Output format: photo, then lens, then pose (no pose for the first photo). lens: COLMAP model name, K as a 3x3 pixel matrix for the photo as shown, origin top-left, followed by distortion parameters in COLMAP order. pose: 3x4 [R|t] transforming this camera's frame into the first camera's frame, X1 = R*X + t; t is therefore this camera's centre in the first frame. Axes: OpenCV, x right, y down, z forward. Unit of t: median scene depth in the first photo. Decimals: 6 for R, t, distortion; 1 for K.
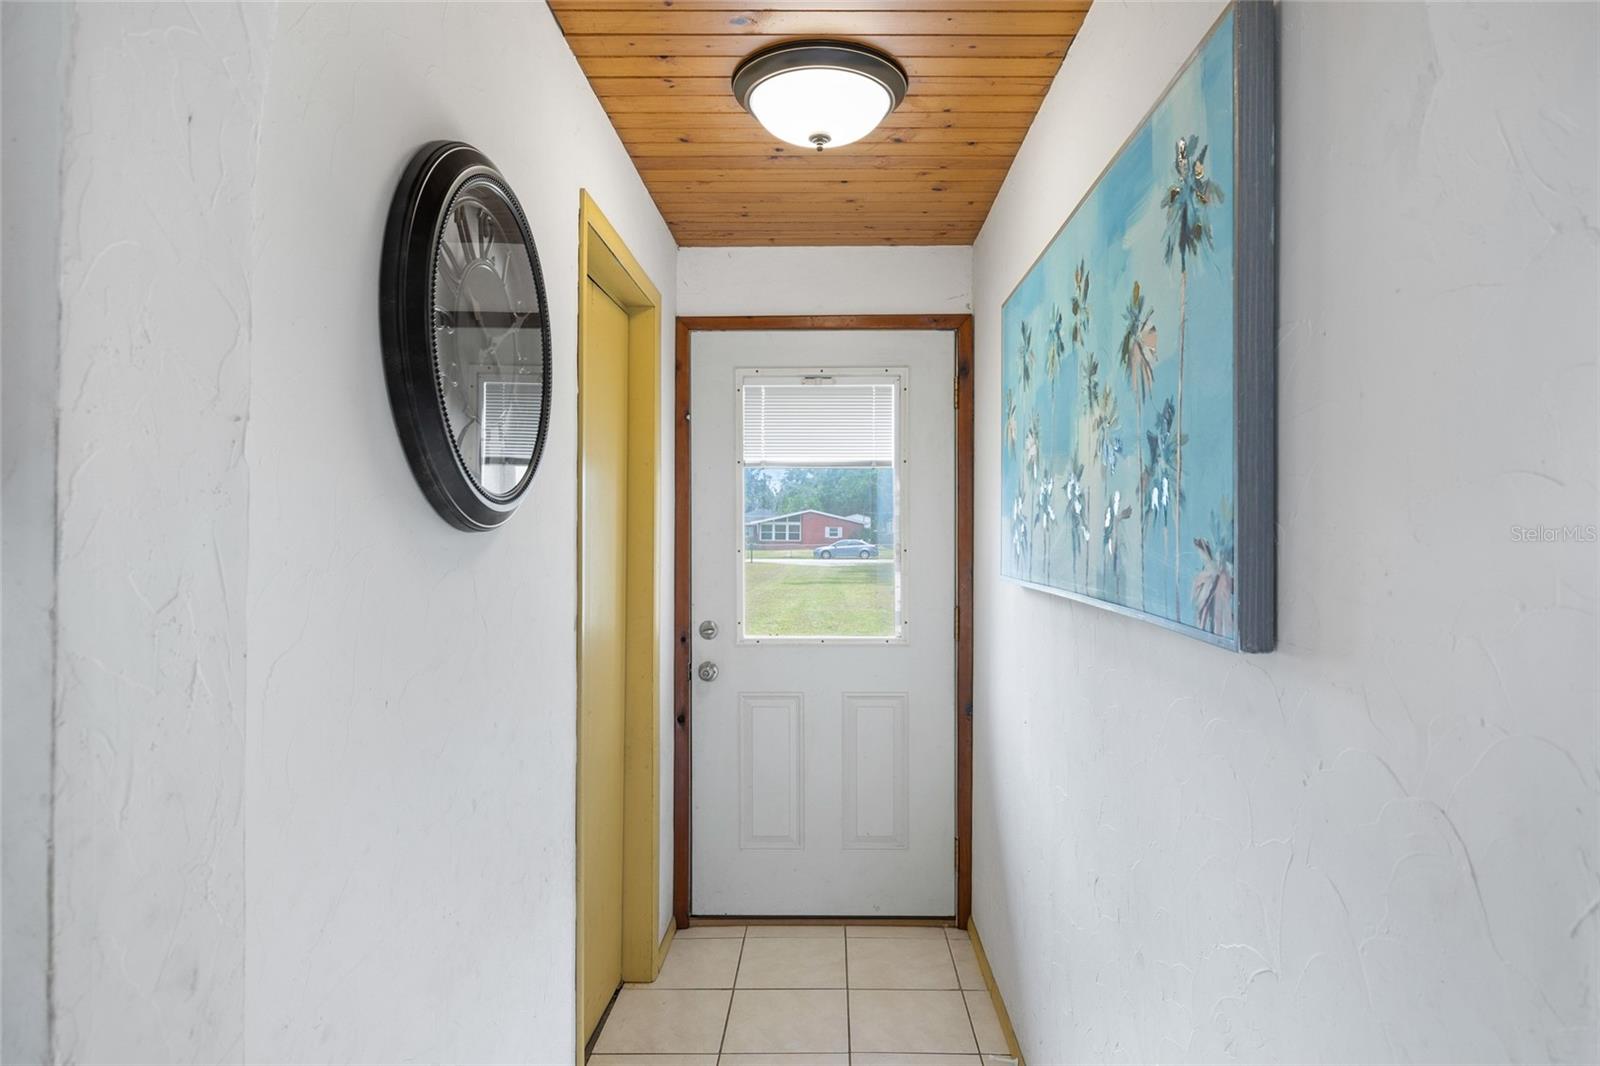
lens RADIAL K [[918.8, 0, 804.3], [0, 918.8, 530.6], [0, 0, 1]] dist [-0.002427, -0.000072]
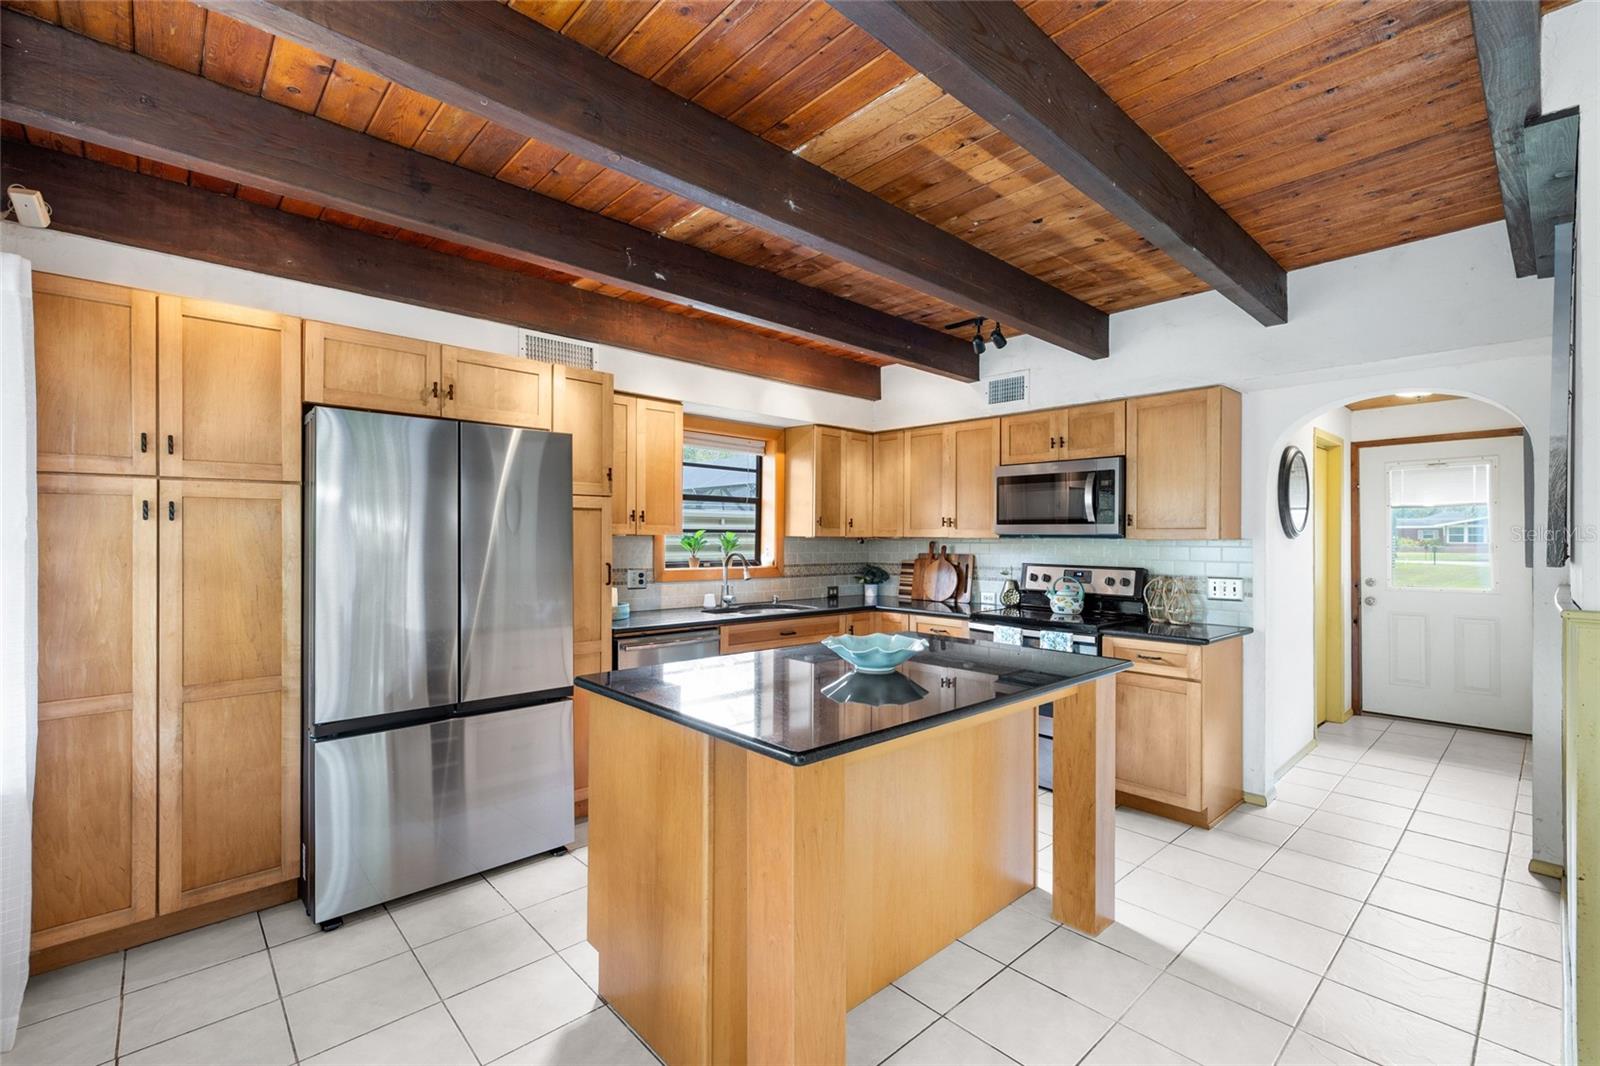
lens RADIAL K [[697.0, 0, 799.7], [0, 697.0, 531.5], [0, 0, 1]] dist [0.000771, 0.001246]
pose [[0.697092, -0.006233, -0.716954, 0.142432], [0.003446, 0.999980, -0.005343, -0.008945], [0.716973, 0.001254, 0.697100, -1.150031]]
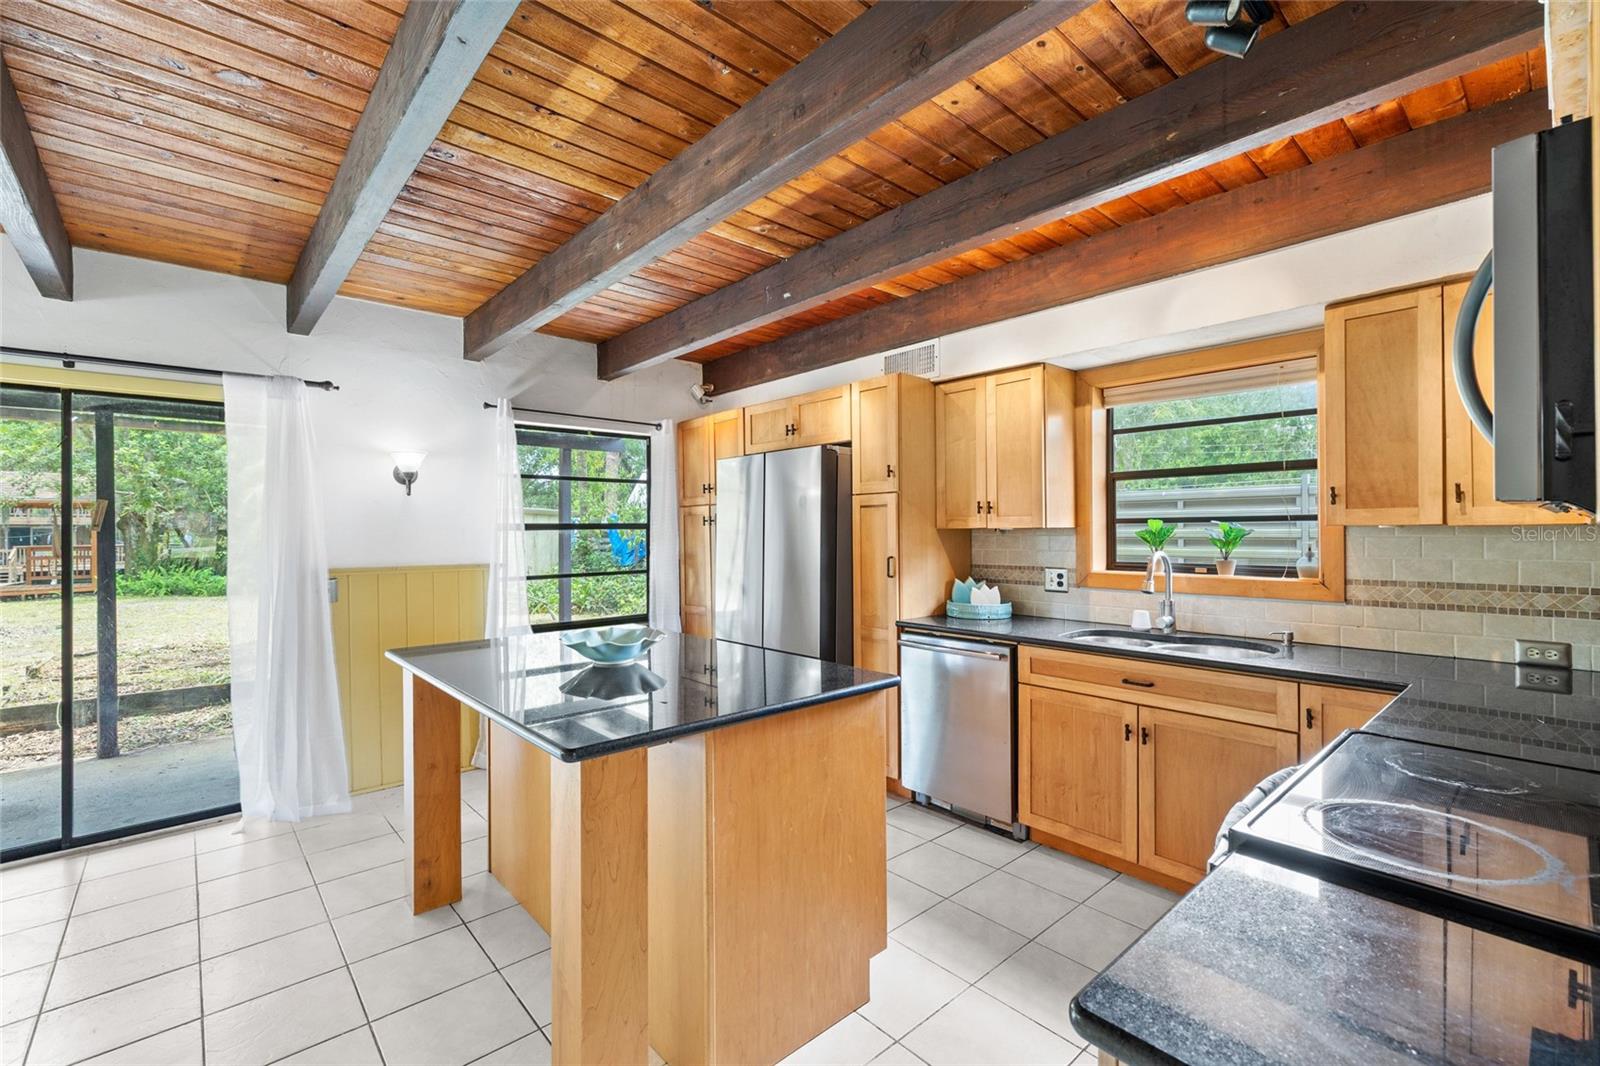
lens RADIAL K [[697.0, 0, 795.0], [0, 697.0, 526.9], [0, 0, 1]] dist [0.000771, 0.001246]
pose [[-0.732385, -0.003694, -0.680881, -0.042036], [0.010269, 0.999812, -0.016470, 0.011148], [0.680814, -0.019055, -0.732209, 1.076181]]
